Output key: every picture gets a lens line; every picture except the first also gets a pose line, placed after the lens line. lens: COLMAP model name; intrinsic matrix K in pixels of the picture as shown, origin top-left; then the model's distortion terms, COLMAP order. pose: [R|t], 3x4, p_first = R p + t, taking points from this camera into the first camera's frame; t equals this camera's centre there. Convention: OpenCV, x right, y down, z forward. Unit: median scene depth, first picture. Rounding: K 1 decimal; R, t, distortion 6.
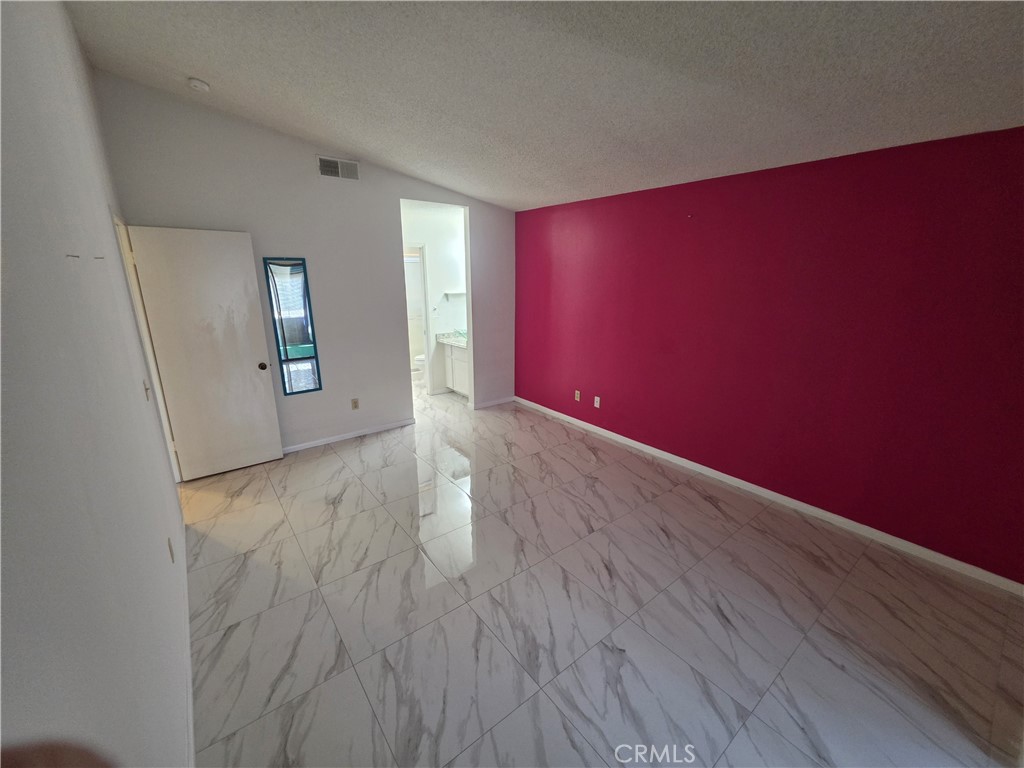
lens RADIAL K [[414.1, 0, 504.3], [0, 414.1, 381.0], [0, 0, 1]] dist [-0.003533, 0.001278]
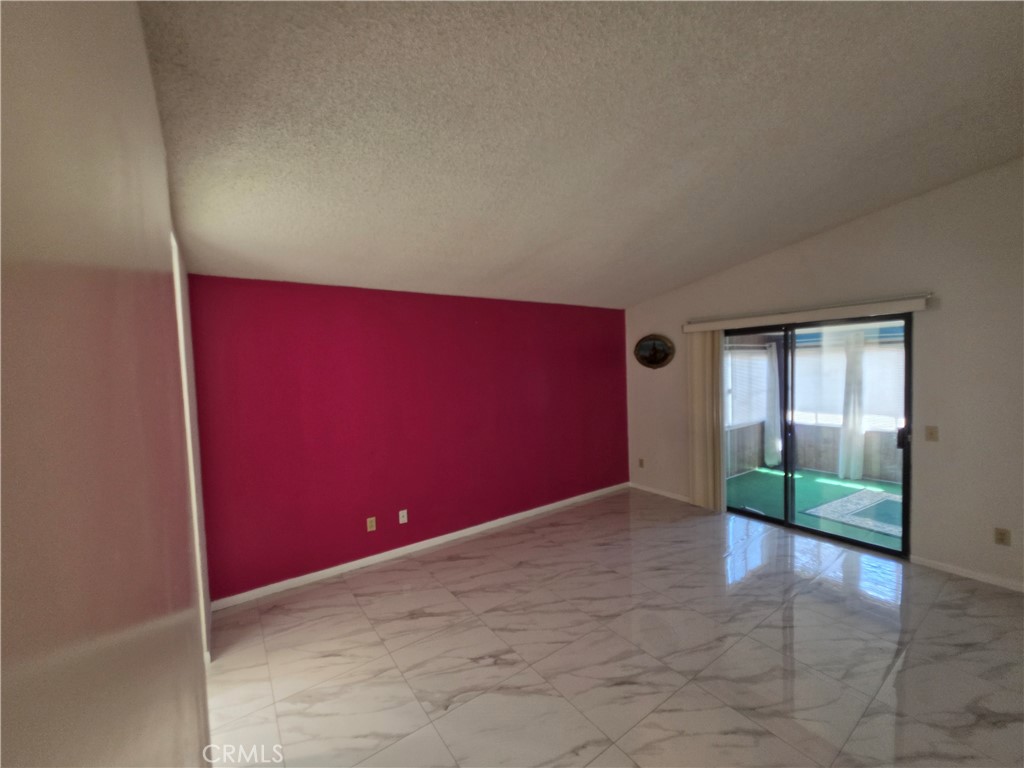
lens RADIAL K [[414.1, 0, 514.8], [0, 414.1, 387.0], [0, 0, 1]] dist [-0.003533, 0.001278]
pose [[0.037433, -0.054742, 0.997799, -0.739039], [0.294836, 0.954654, 0.041314, -0.210088], [-0.954814, 0.292640, 0.051875, 0.826929]]
